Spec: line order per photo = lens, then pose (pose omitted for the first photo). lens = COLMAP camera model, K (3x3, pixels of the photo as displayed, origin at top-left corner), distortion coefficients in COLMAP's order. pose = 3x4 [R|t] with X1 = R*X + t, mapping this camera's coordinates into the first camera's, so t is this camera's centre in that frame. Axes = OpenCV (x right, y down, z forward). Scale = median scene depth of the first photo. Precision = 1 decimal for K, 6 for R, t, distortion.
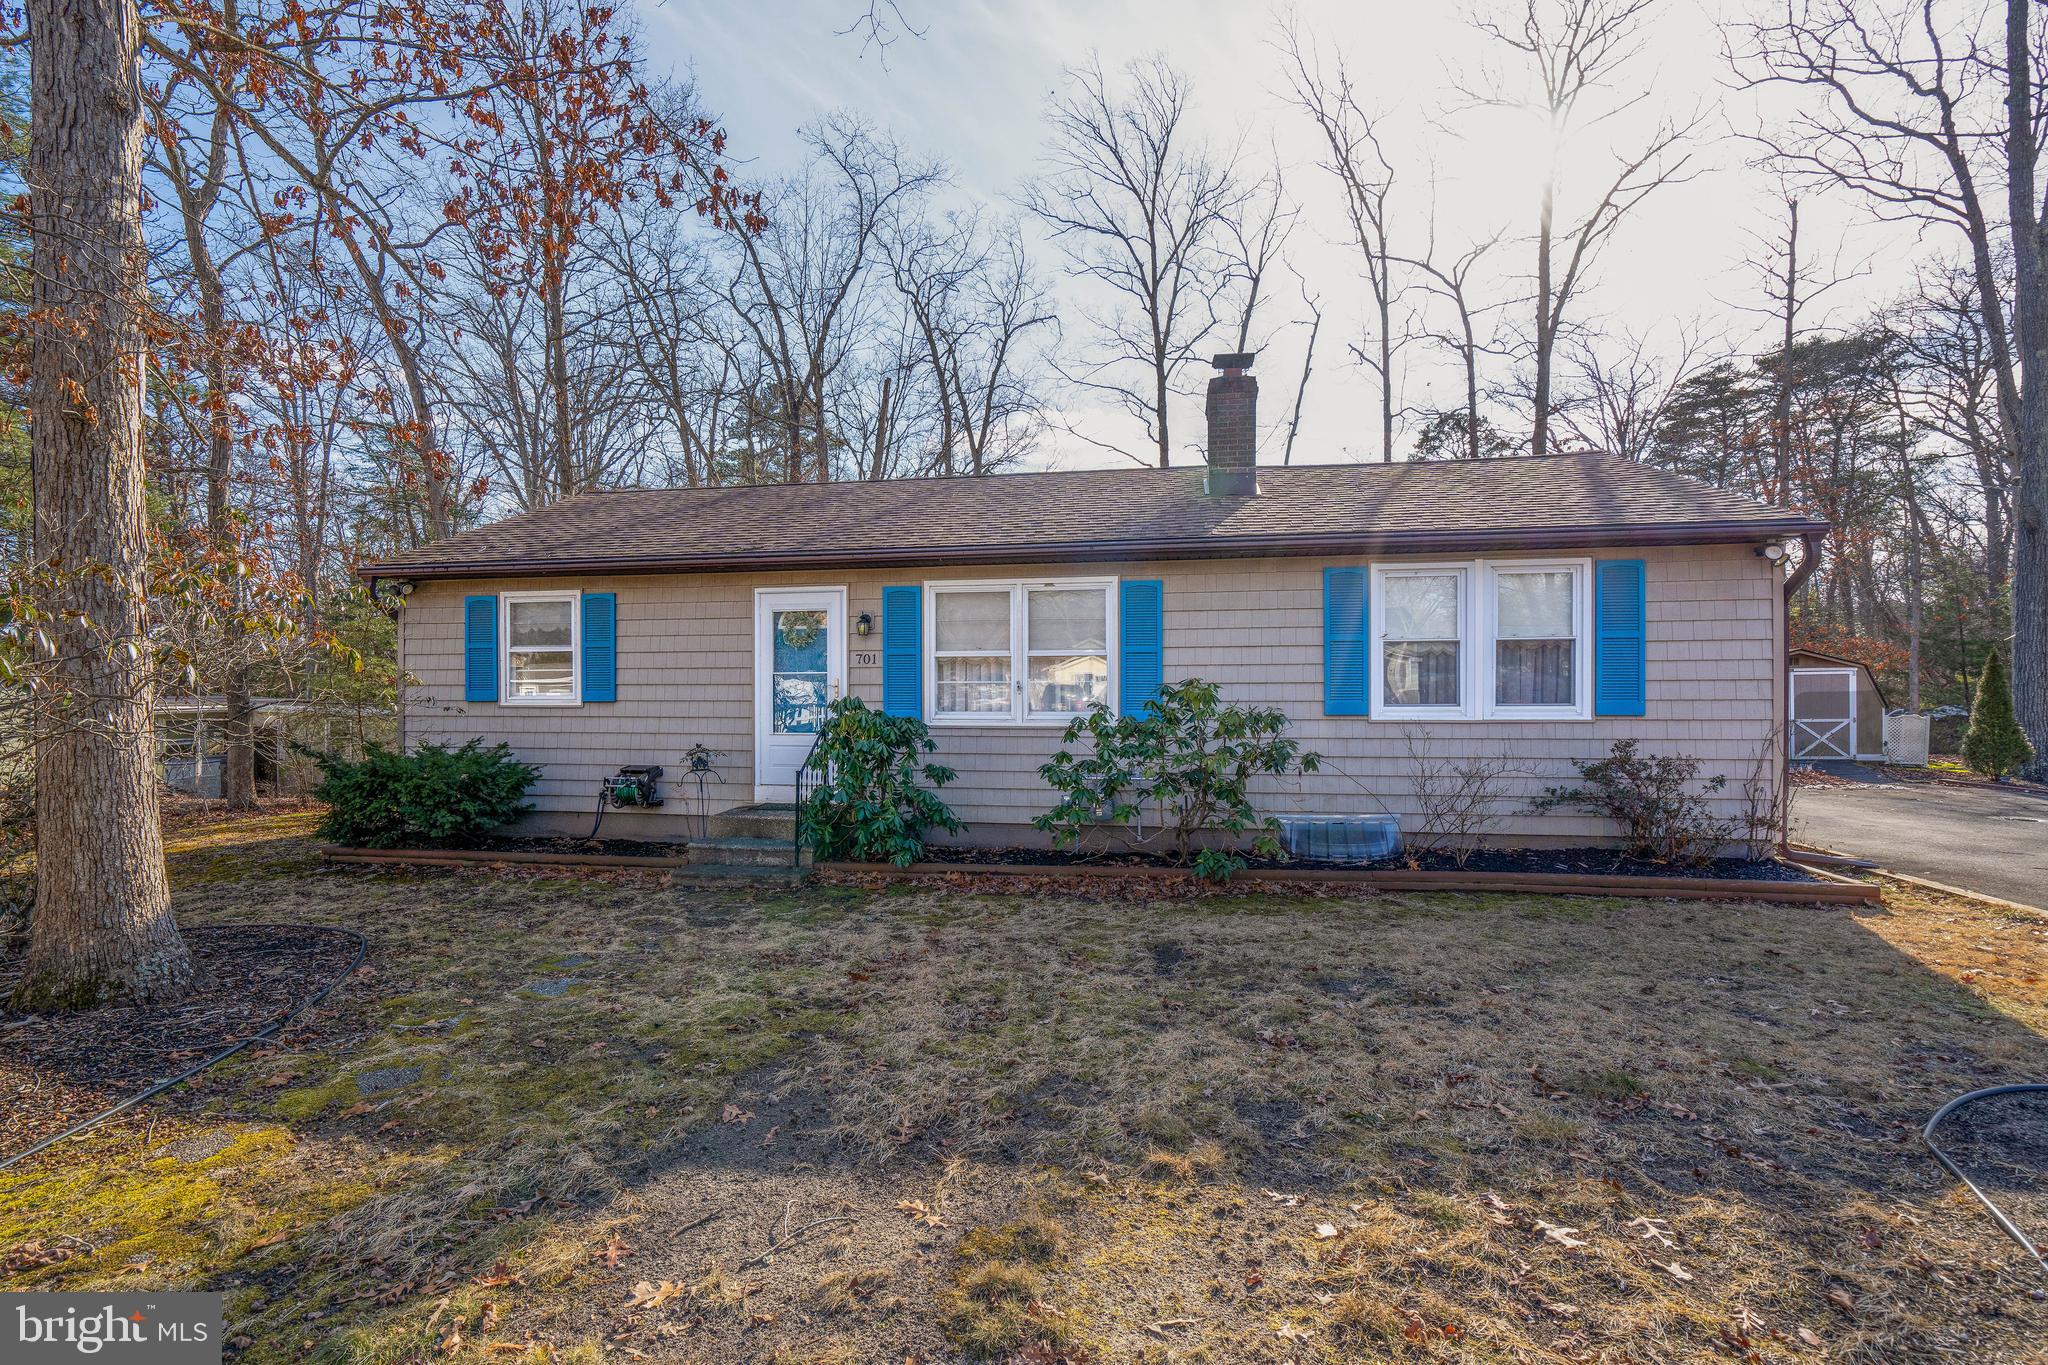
lens RADIAL K [[936.6, 0, 980.5], [0, 936.6, 696.1], [0, 0, 1]] dist [-0.001097, 0.010950]
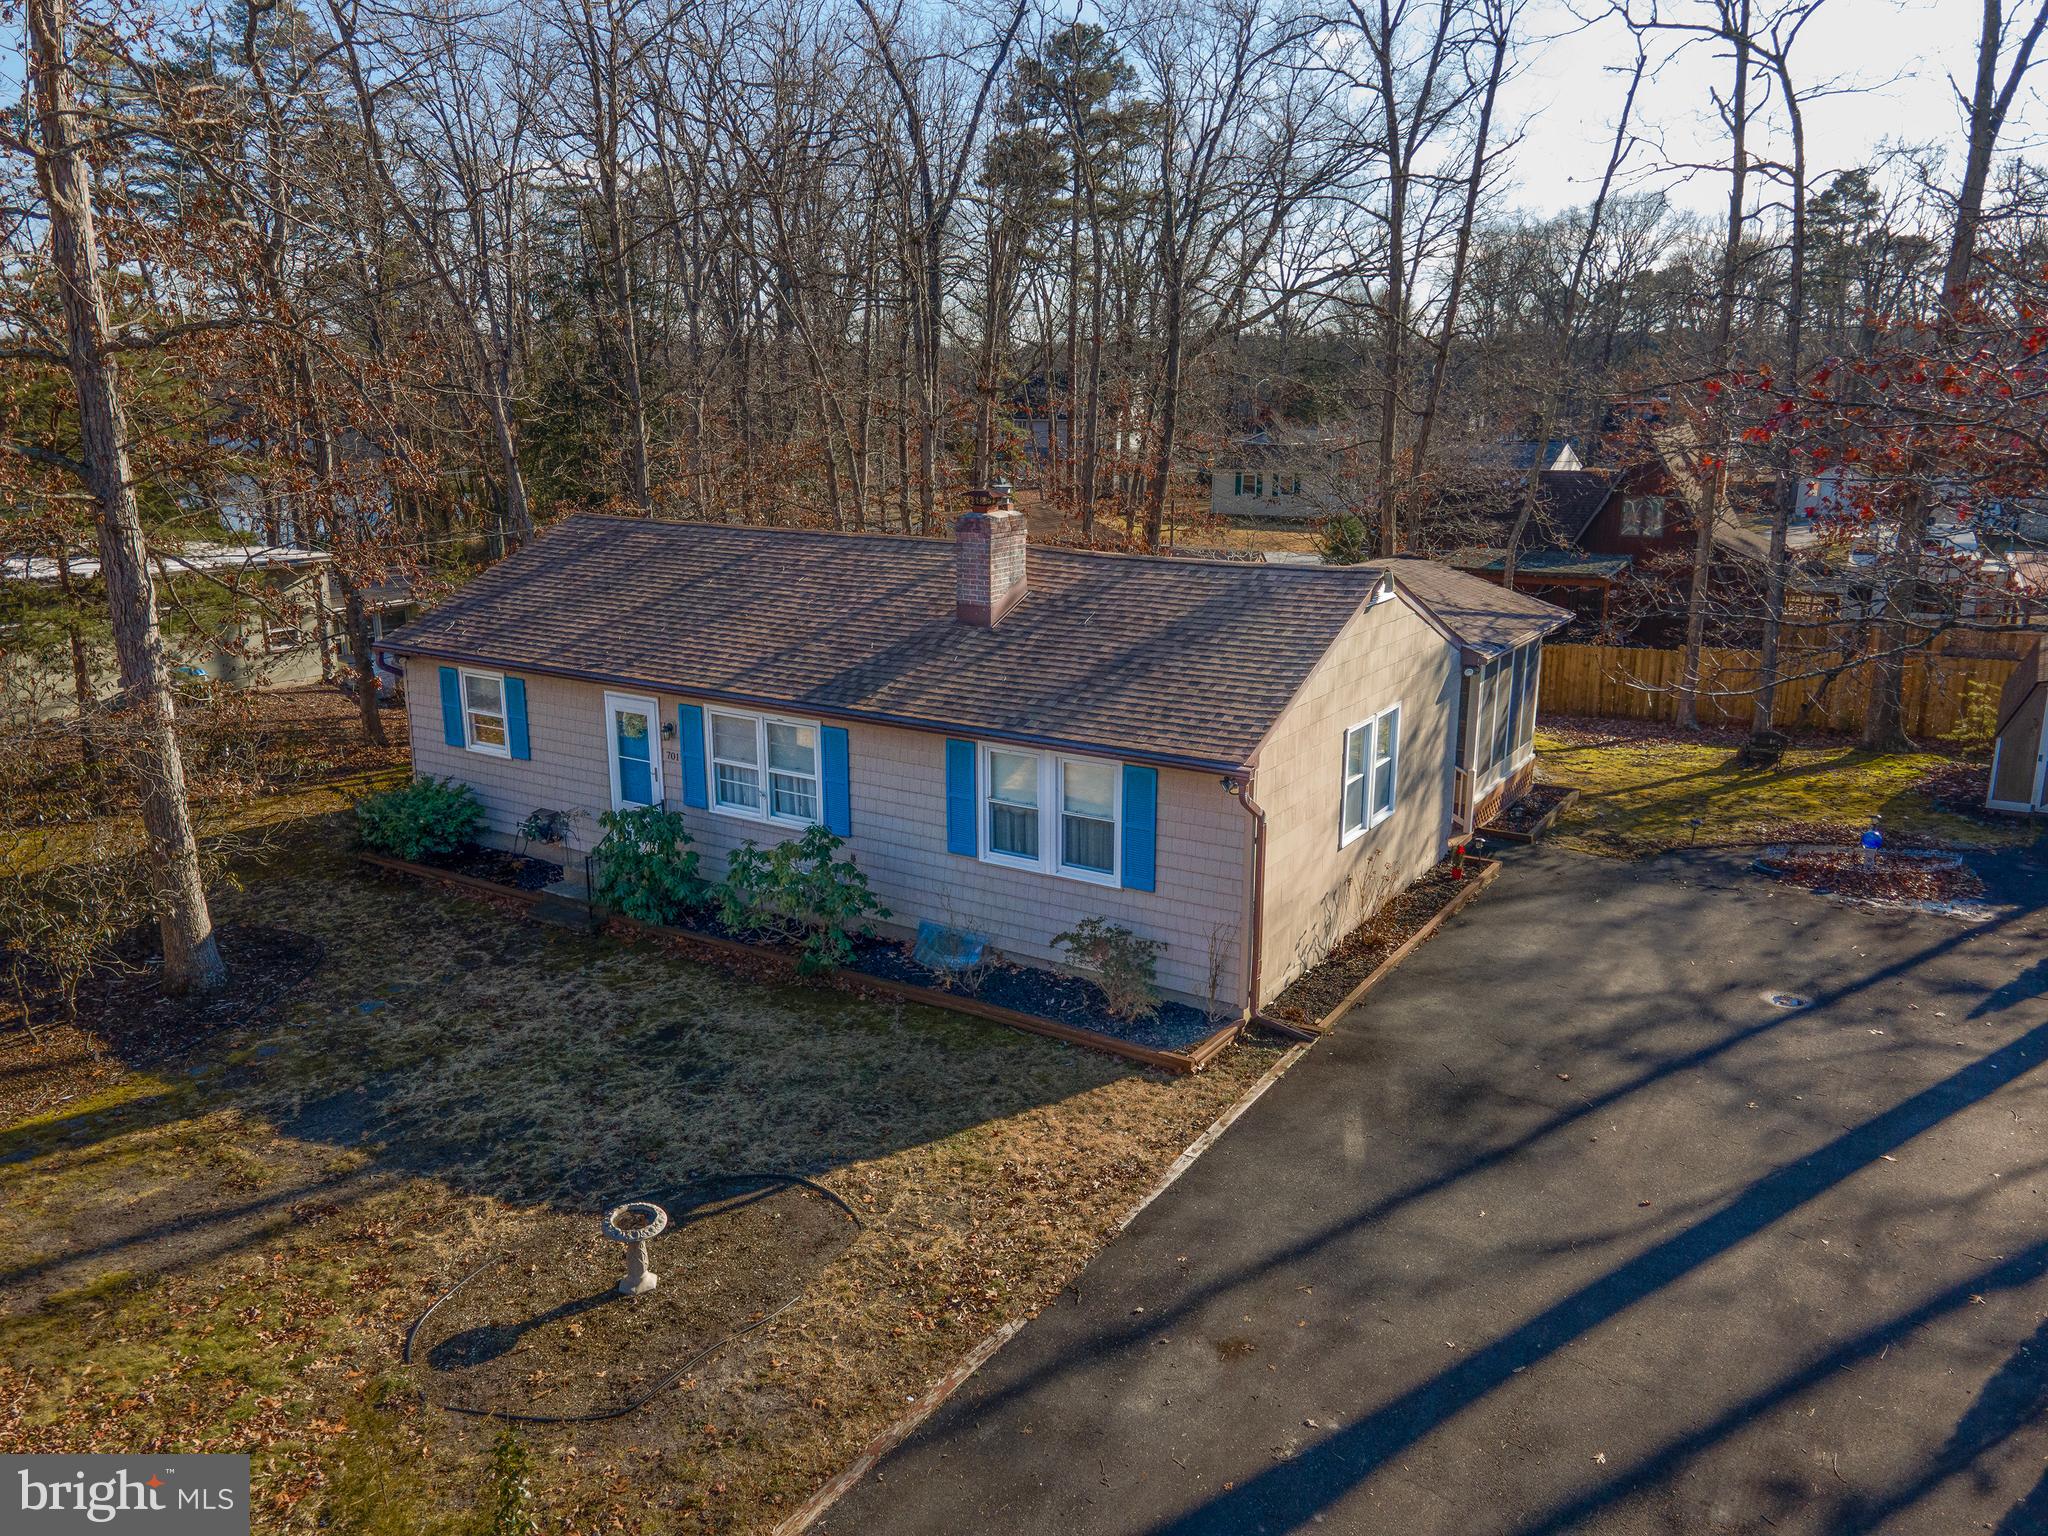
lens RADIAL K [[1467.6, 0, 971.2], [0, 1467.6, 783.5], [0, 0, 1]] dist [0.034083, 0.003789]
pose [[0.924297, 0.099062, -0.368594, 1.116145], [0.001743, 0.964625, 0.263620, -0.592385], [0.381670, -0.244305, 0.891428, -0.734724]]
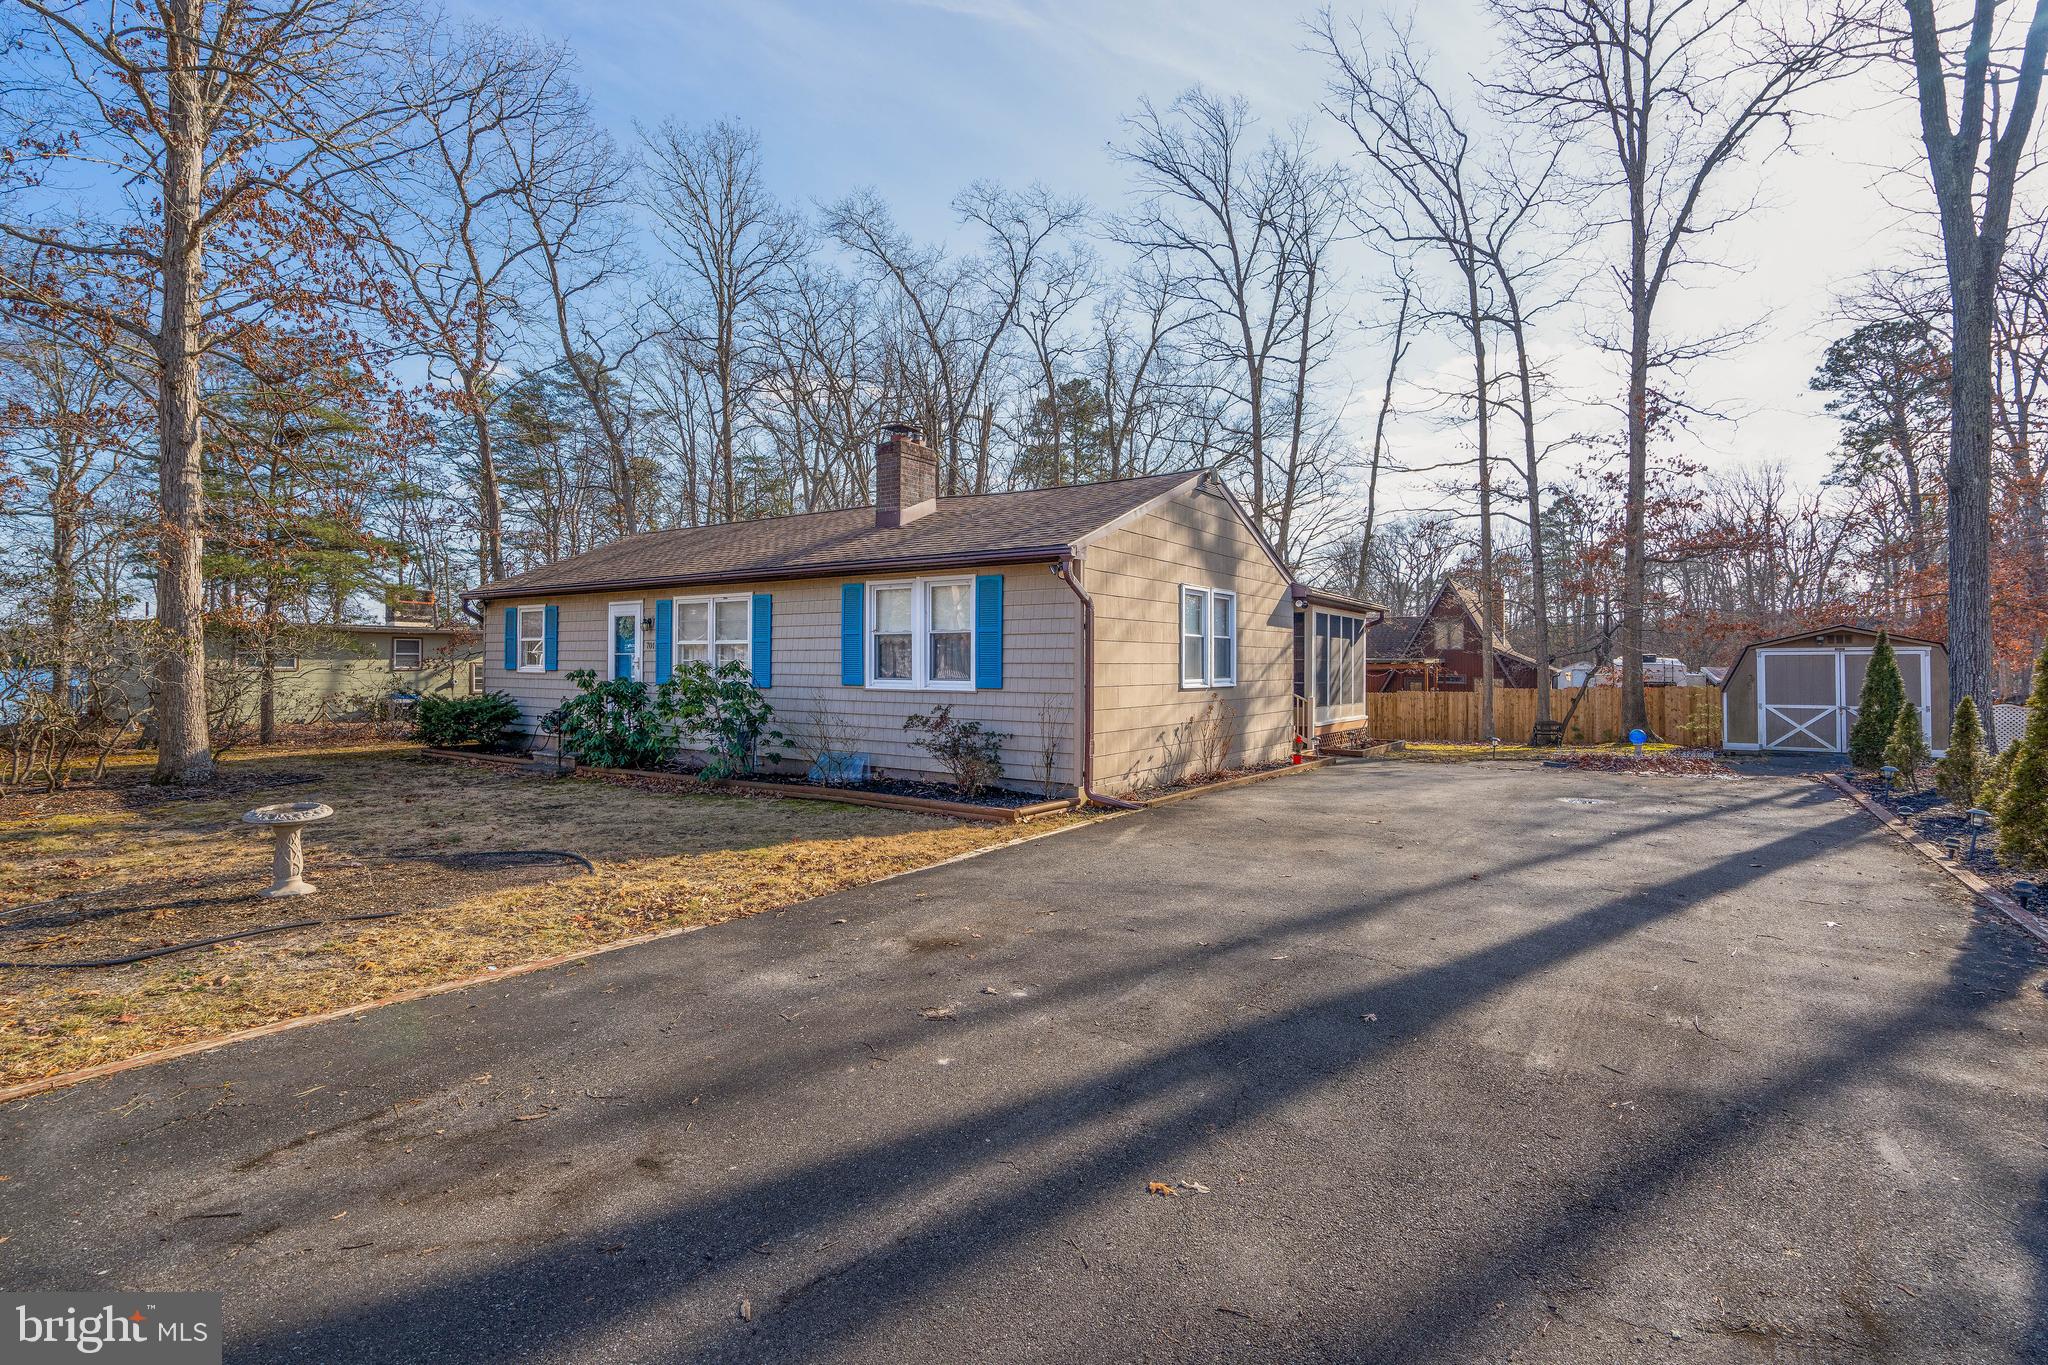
lens RADIAL K [[940.8, 0, 1021.2], [0, 940.8, 683.6], [0, 0, 1]] dist [-0.004354, -0.000734]
pose [[0.914335, 0.016038, -0.404640, 1.221686], [-0.009847, 0.999801, 0.017375, -0.009784], [0.404838, -0.011902, 0.914311, -0.238831]]
